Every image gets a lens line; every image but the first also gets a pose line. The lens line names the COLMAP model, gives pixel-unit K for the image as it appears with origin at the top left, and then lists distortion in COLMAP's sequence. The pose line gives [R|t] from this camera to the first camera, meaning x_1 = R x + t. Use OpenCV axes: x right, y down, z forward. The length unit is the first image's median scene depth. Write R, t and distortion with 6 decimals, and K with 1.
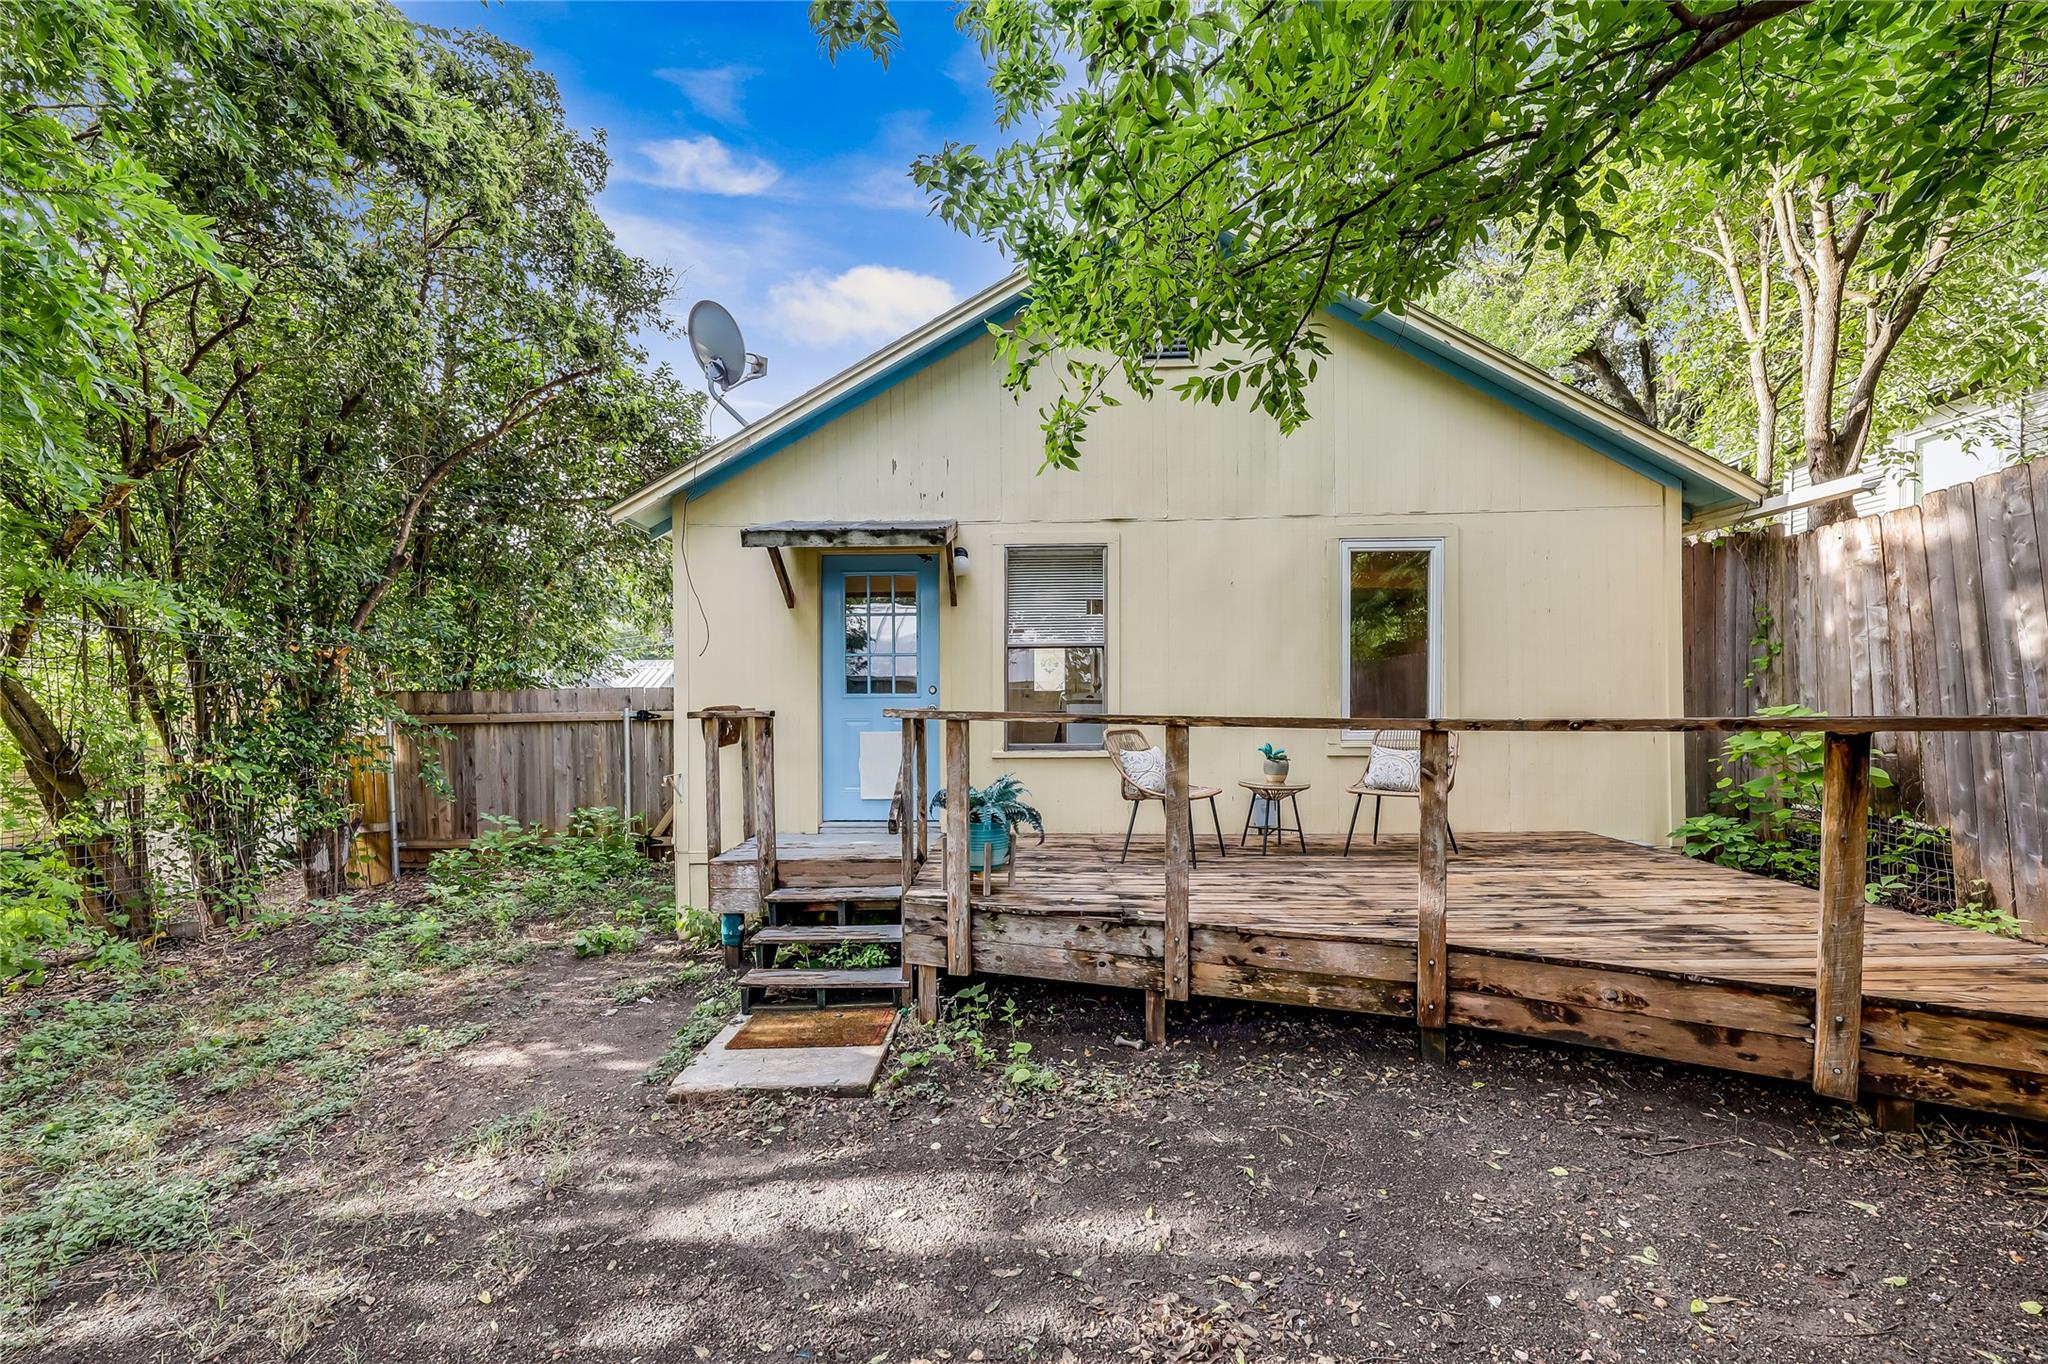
lens RADIAL K [[821.6, 0, 1022.0], [0, 821.6, 687.5], [0, 0, 1]] dist [-0.000743, -0.000067]
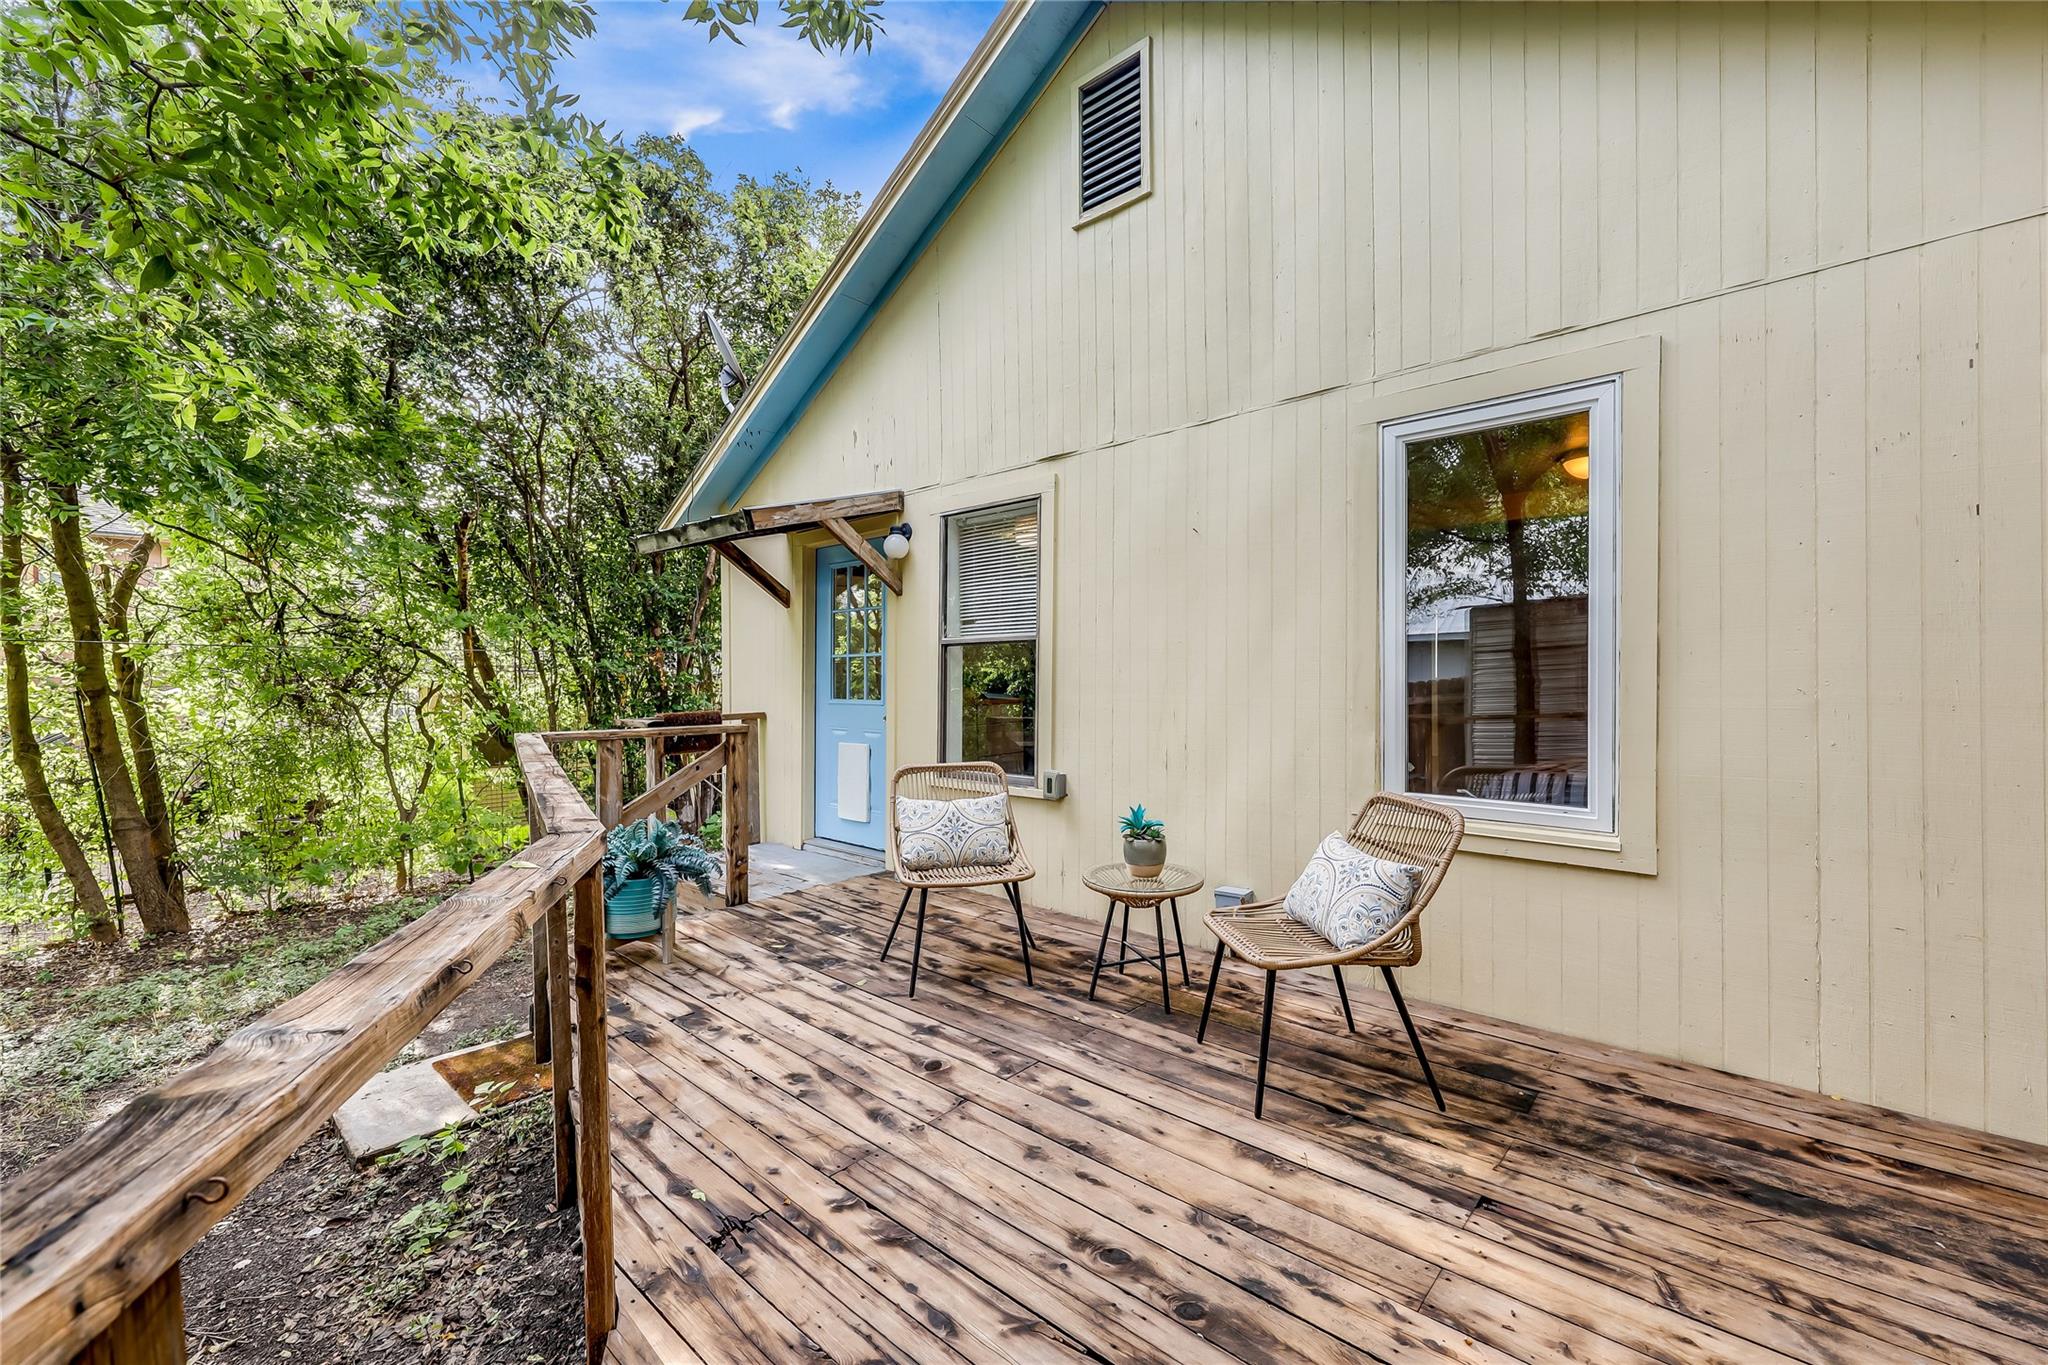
lens RADIAL K [[825.9, 0, 1024.1], [0, 825.9, 678.3], [0, 0, 1]] dist [0.000094, 0.000048]
pose [[0.762899, 0.007374, -0.646476, 0.614243], [-0.001939, 0.999957, 0.009118, -0.027979], [0.646515, -0.005703, 0.762880, 0.510623]]
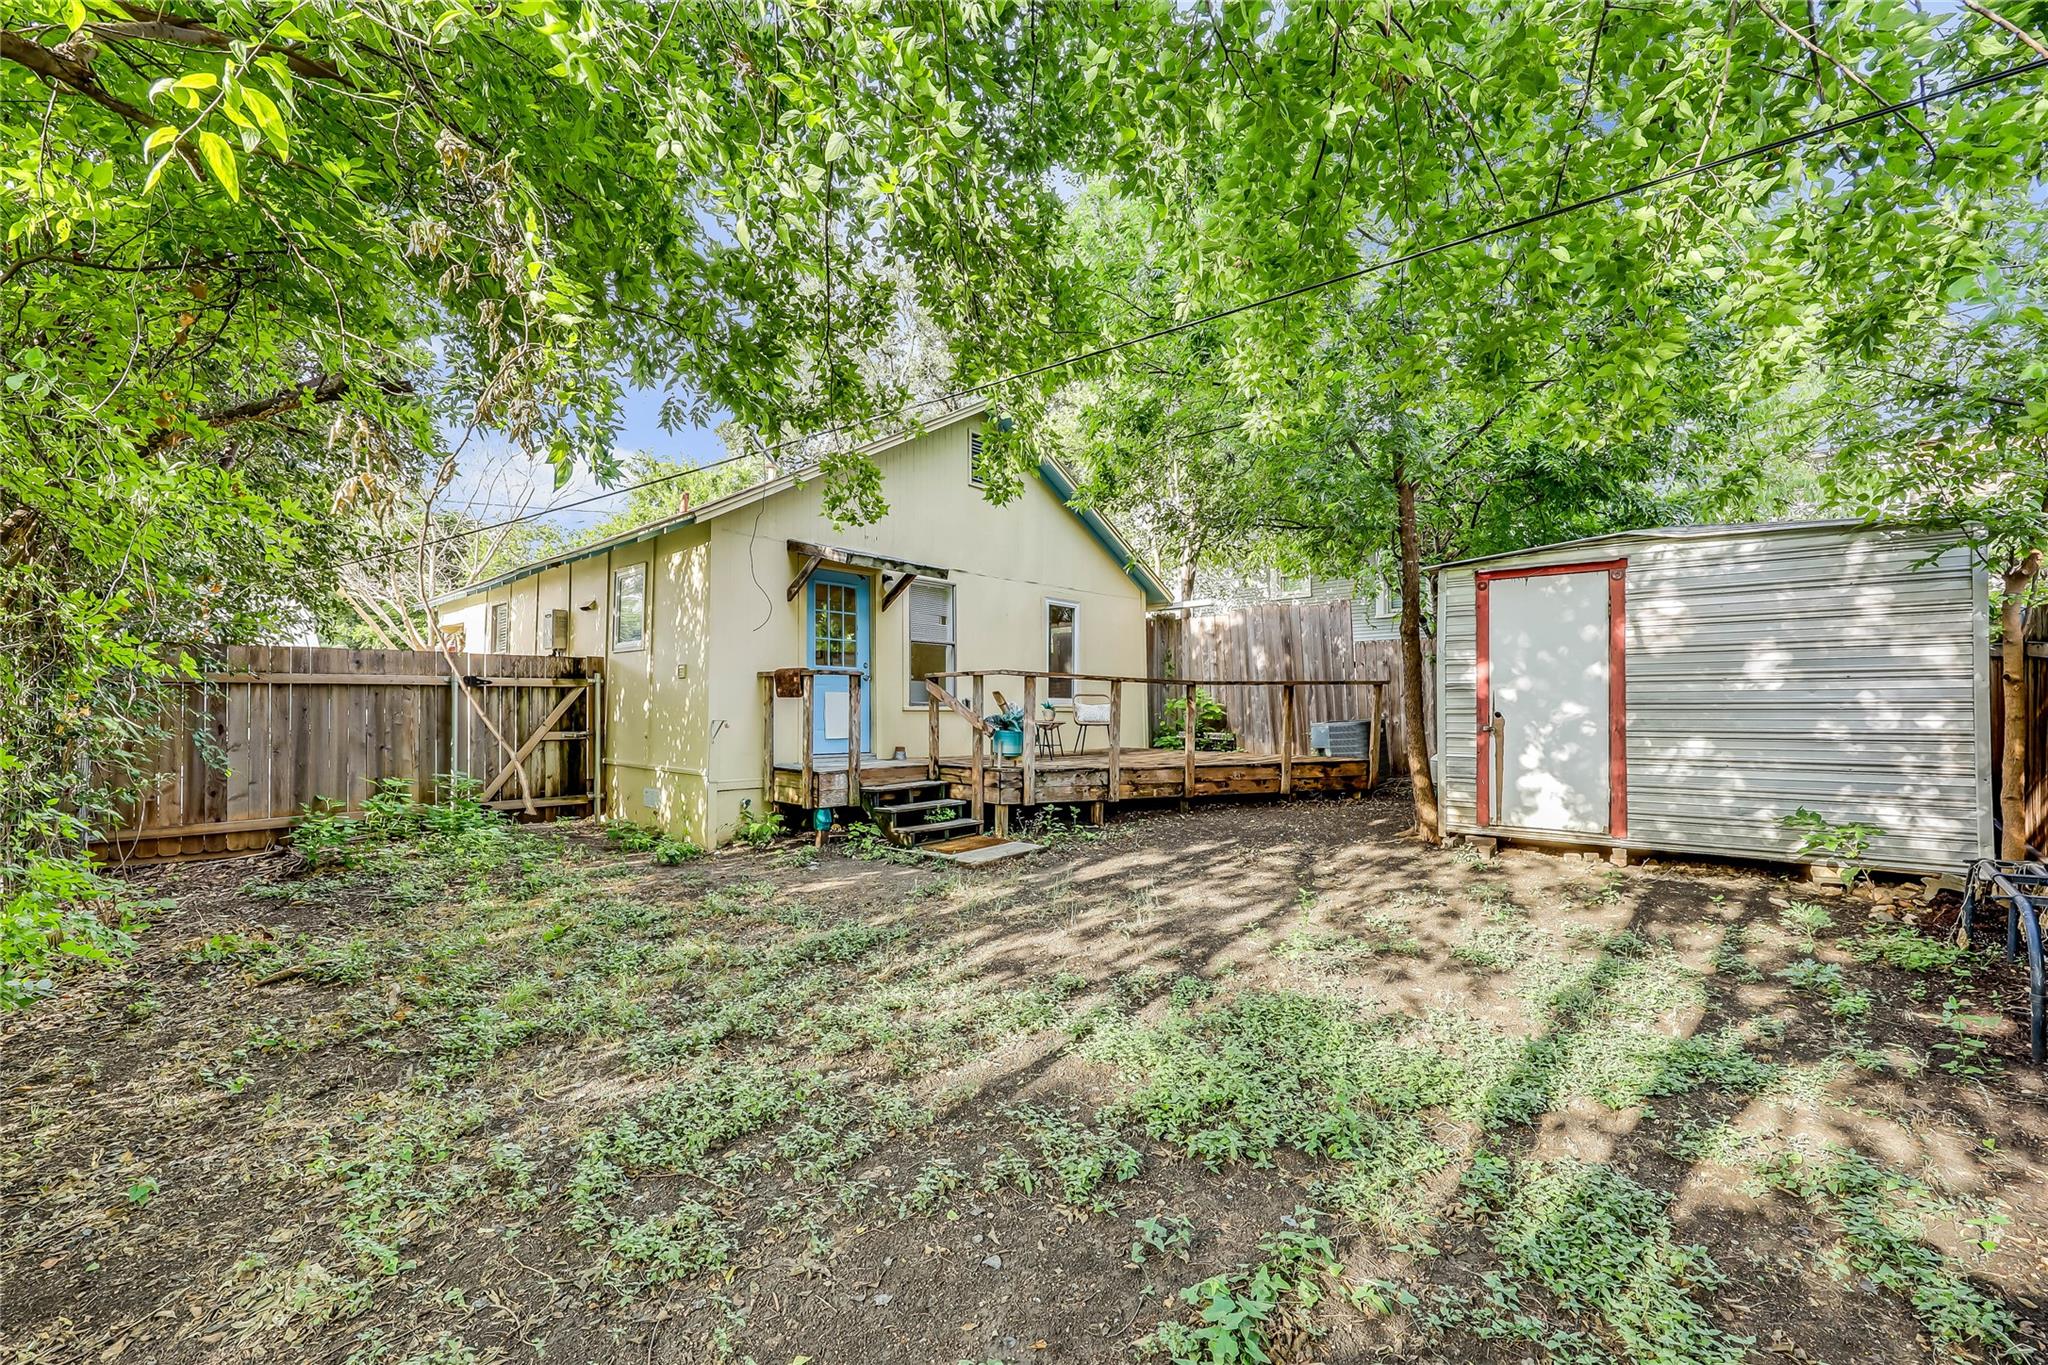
lens RADIAL K [[821.6, 0, 1022.0], [0, 821.6, 688.0], [0, 0, 1]] dist [-0.000743, -0.000067]
pose [[0.668632, 0.030674, 0.742961, -1.149717], [-0.015196, 0.999504, -0.027591, 0.089934], [-0.743438, 0.007158, 0.668766, -0.228728]]
